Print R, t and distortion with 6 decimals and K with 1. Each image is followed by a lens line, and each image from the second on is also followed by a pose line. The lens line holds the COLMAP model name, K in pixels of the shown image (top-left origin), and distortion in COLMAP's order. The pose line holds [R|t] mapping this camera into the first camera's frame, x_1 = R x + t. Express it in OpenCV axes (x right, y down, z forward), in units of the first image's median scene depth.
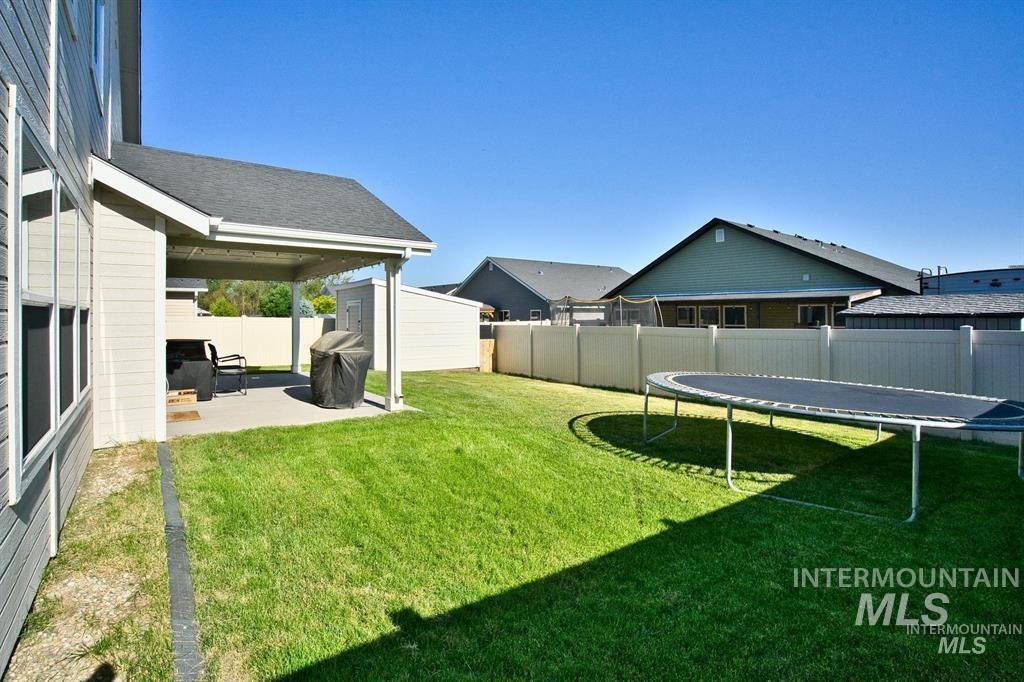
lens RADIAL K [[483.1, 0, 511.3], [0, 483.1, 316.3], [0, 0, 1]] dist [-0.026965, 0.001723]
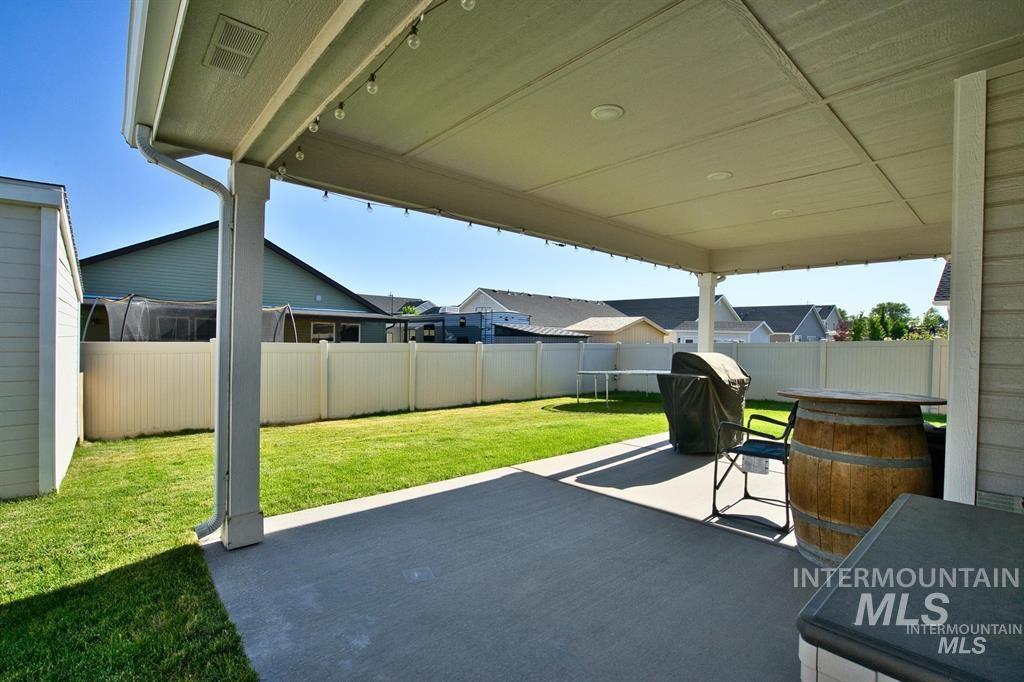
lens RADIAL K [[451.1, 0, 488.0], [0, 451.1, 342.8], [0, 0, 1]] dist [-0.058557, 0.023897]
pose [[-0.048137, -0.011865, 0.998770, -0.480659], [-0.025869, 0.999609, 0.010628, 0.003376], [-0.998506, -0.025325, -0.048425, 0.636390]]
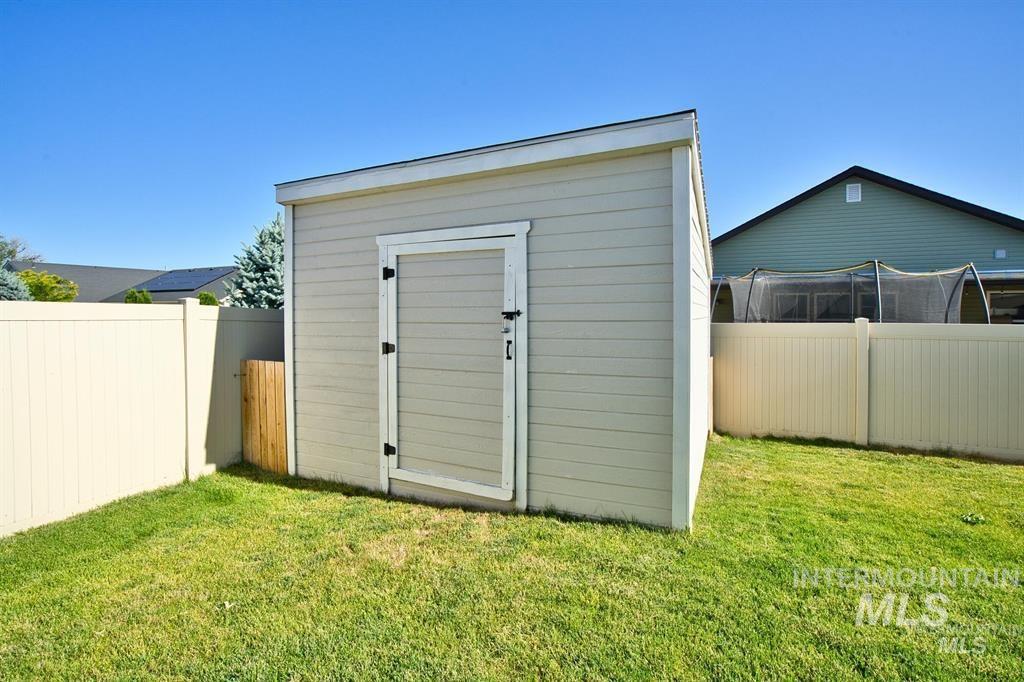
lens RADIAL K [[483.1, 0, 511.3], [0, 483.1, 316.3], [0, 0, 1]] dist [-0.026965, 0.001723]
pose [[0.885650, -0.006541, 0.464307, -0.393784], [-0.000201, 0.999895, 0.014469, 0.004736], [-0.464353, -0.012908, 0.885556, 0.714441]]
